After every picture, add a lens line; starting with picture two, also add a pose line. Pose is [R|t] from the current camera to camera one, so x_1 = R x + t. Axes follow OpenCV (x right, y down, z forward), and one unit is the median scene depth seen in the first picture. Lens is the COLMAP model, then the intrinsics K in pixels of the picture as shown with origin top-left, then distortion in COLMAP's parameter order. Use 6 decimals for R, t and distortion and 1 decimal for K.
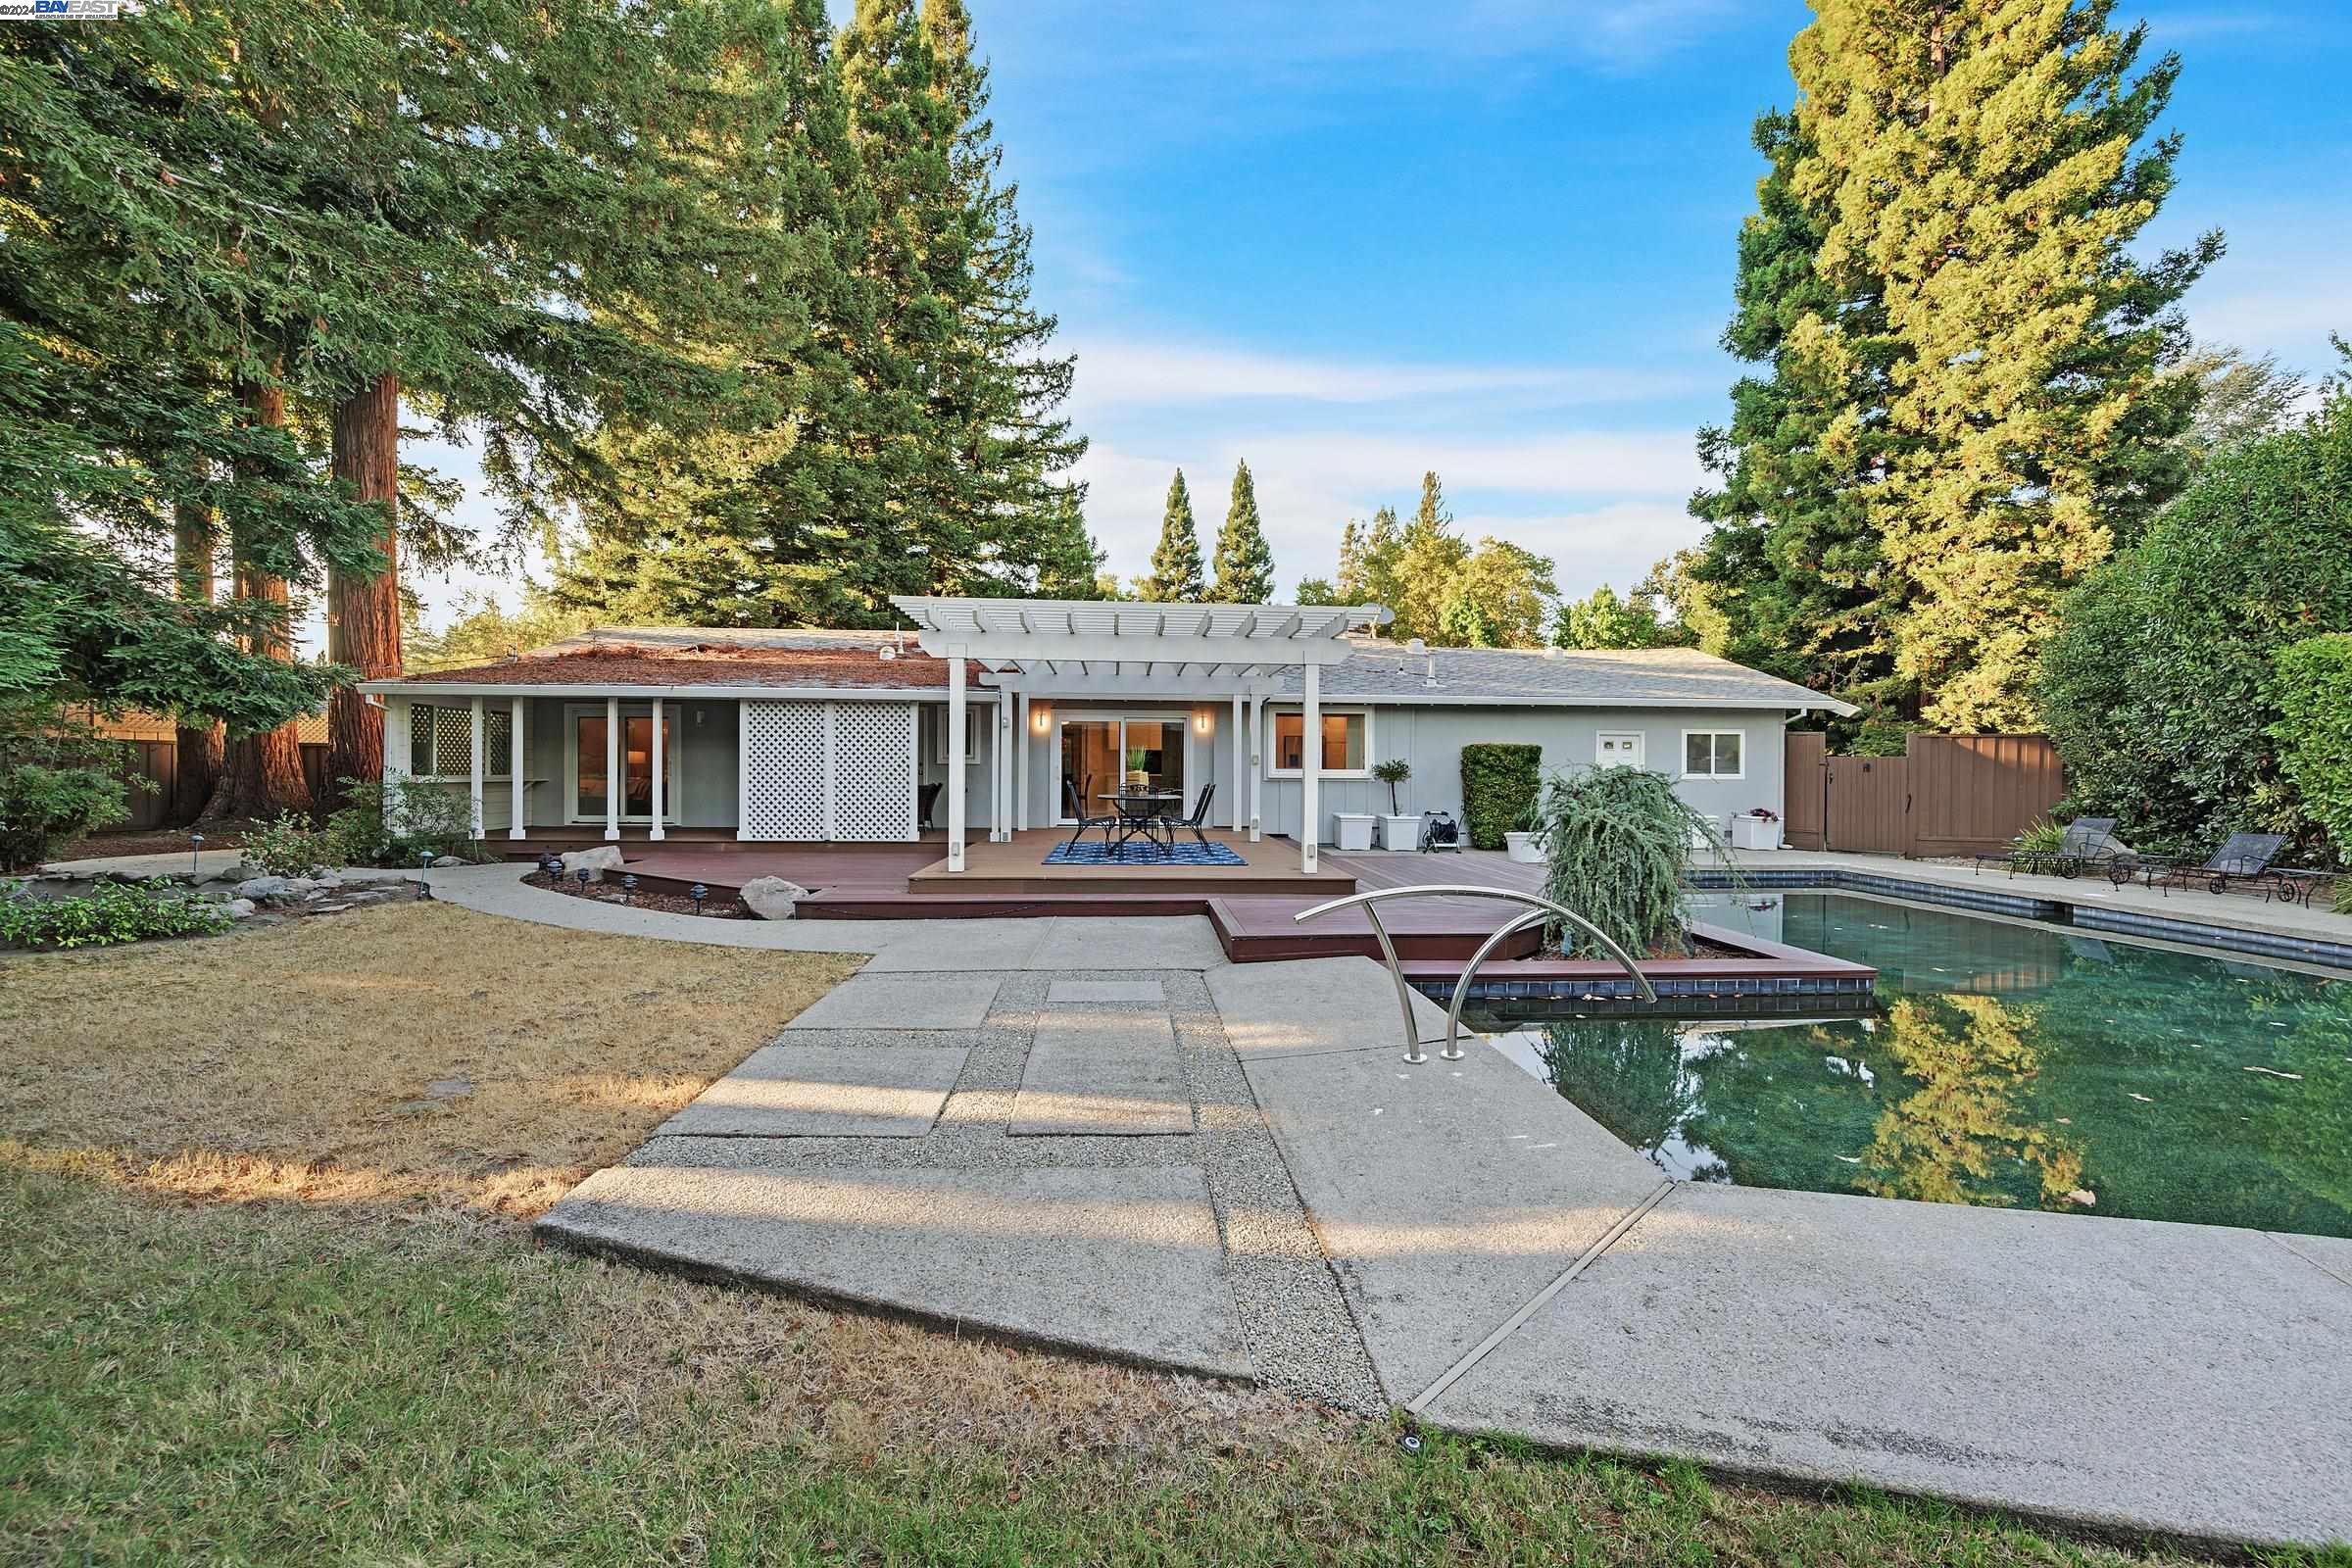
lens RADIAL K [[945.3, 0, 1174.5], [0, 945.3, 781.4], [0, 0, 1]] dist [-0.000450, -0.000761]
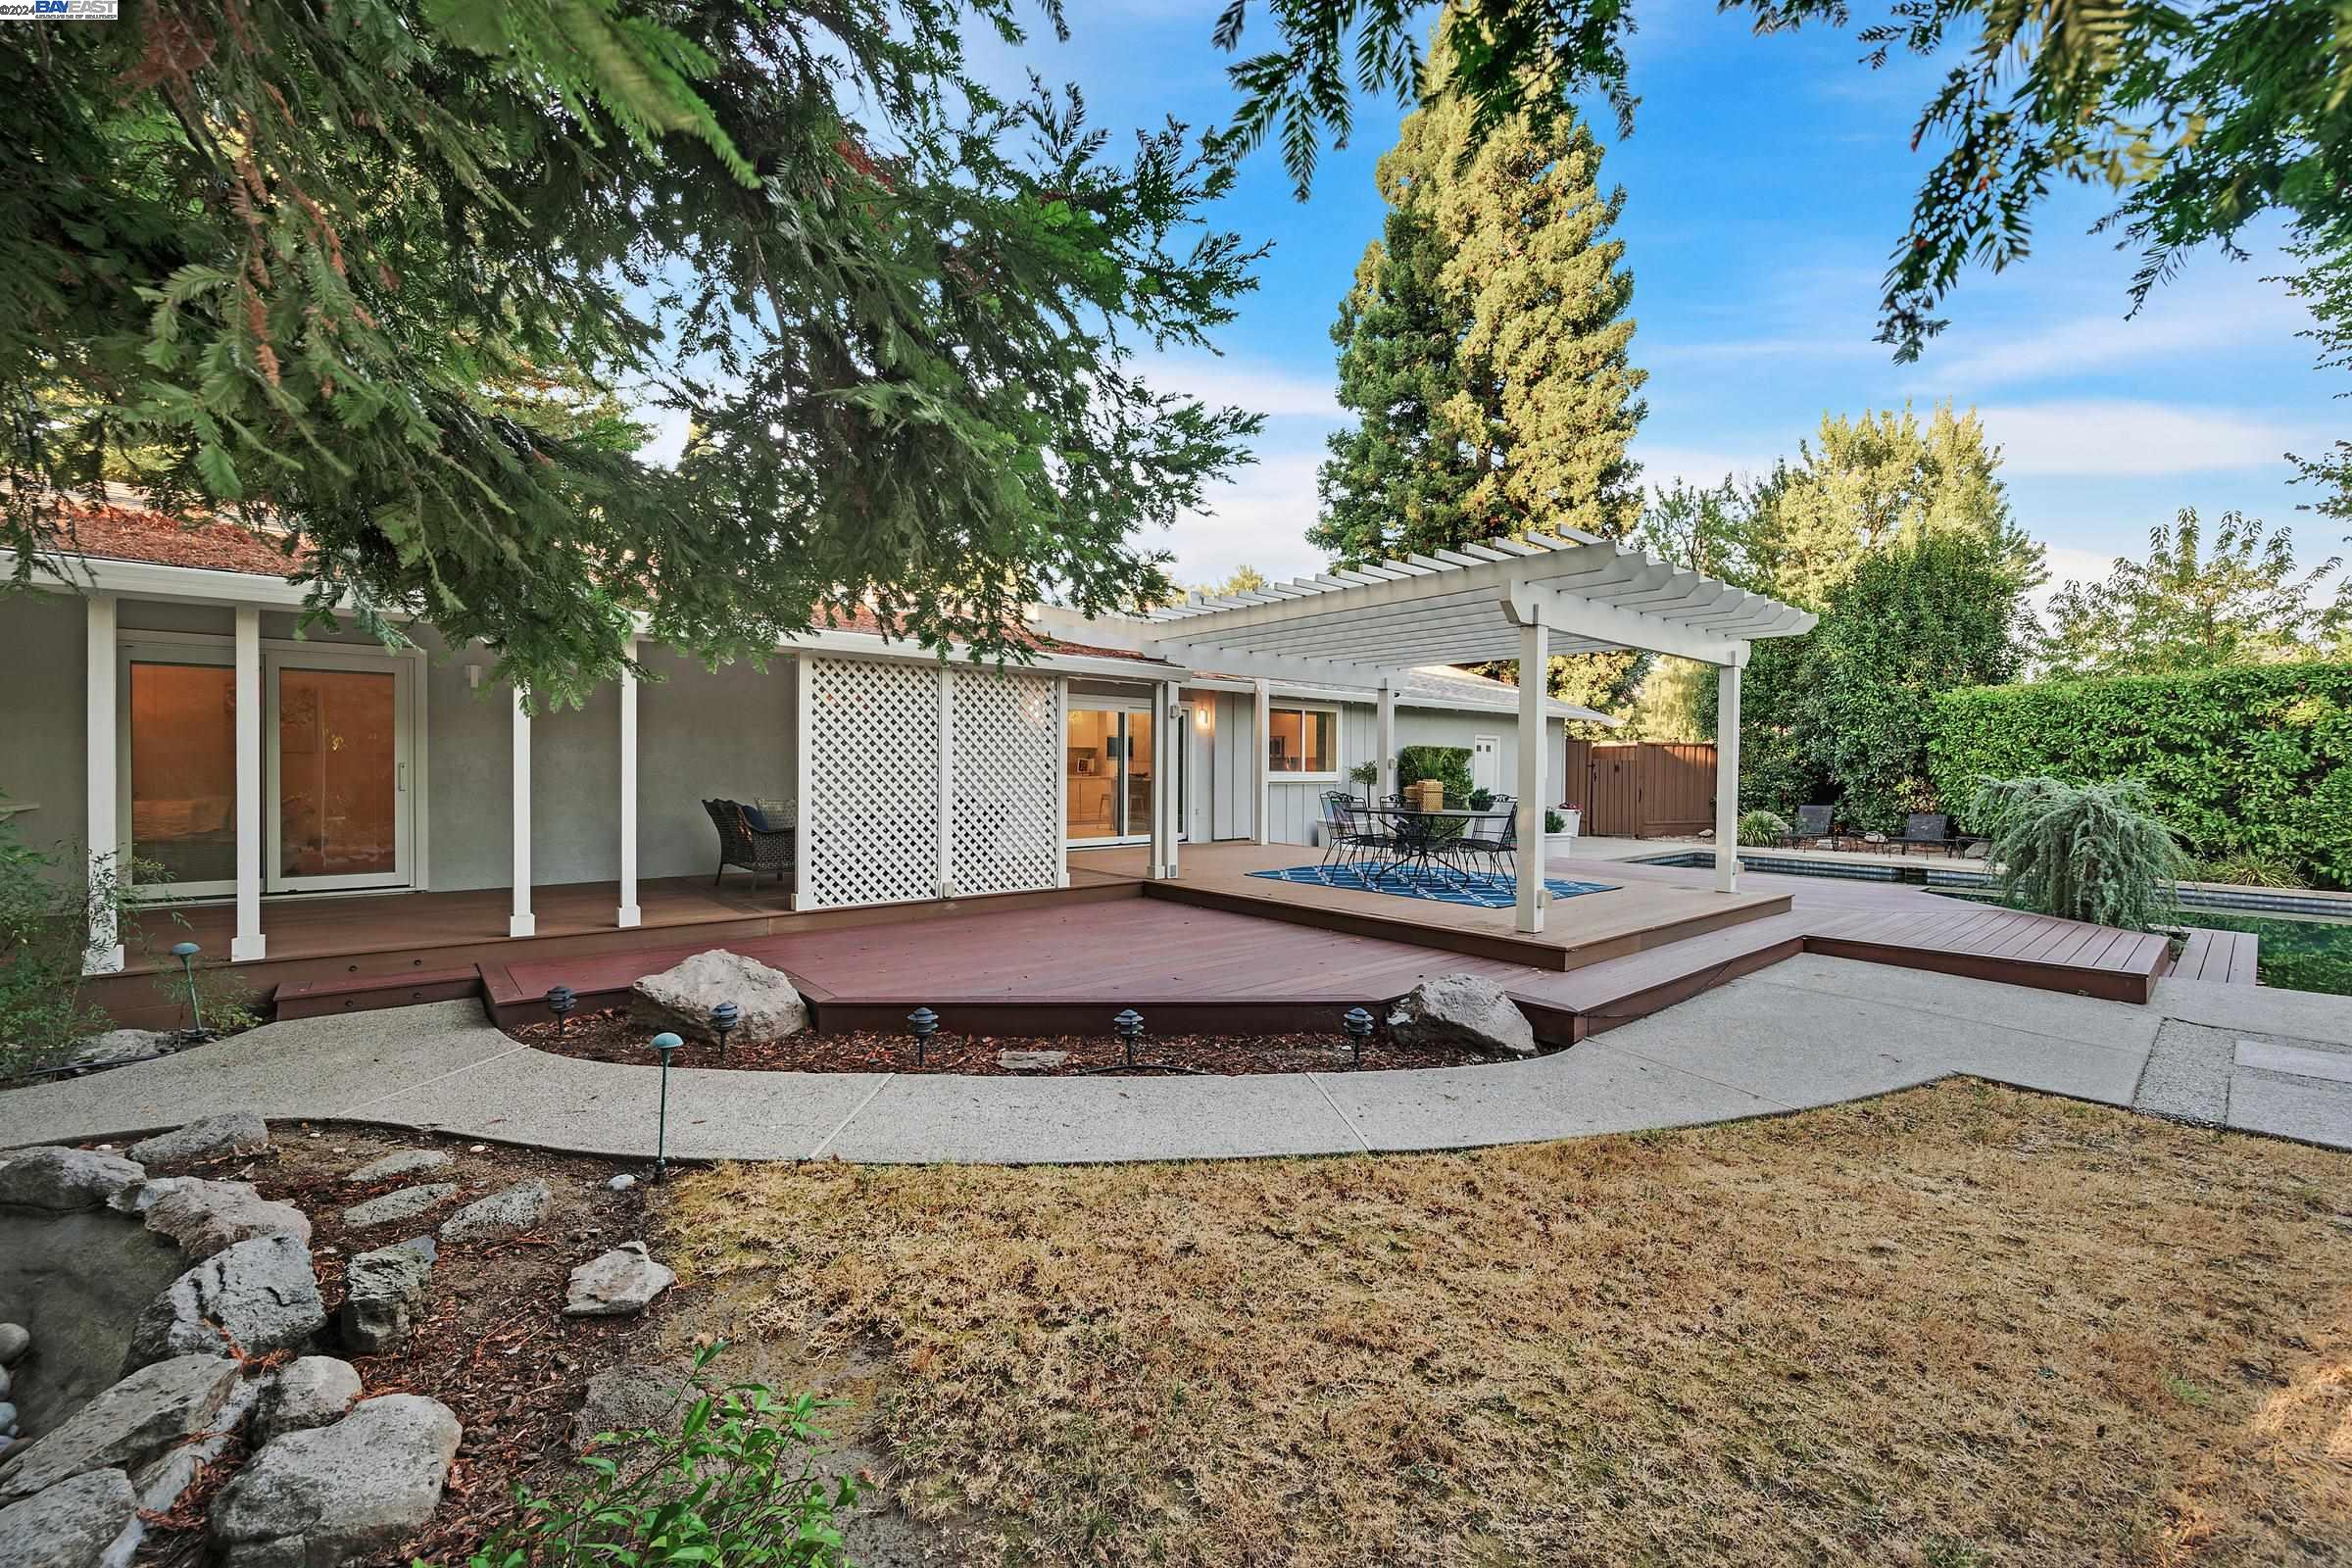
lens RADIAL K [[945.3, 0, 1175.3], [0, 945.3, 779.8], [0, 0, 1]] dist [-0.000450, -0.000761]
pose [[0.802257, -0.009375, 0.596906, -0.379220], [0.005137, 0.999948, 0.008800, -0.009889], [-0.596957, -0.003993, 0.802263, 0.263926]]
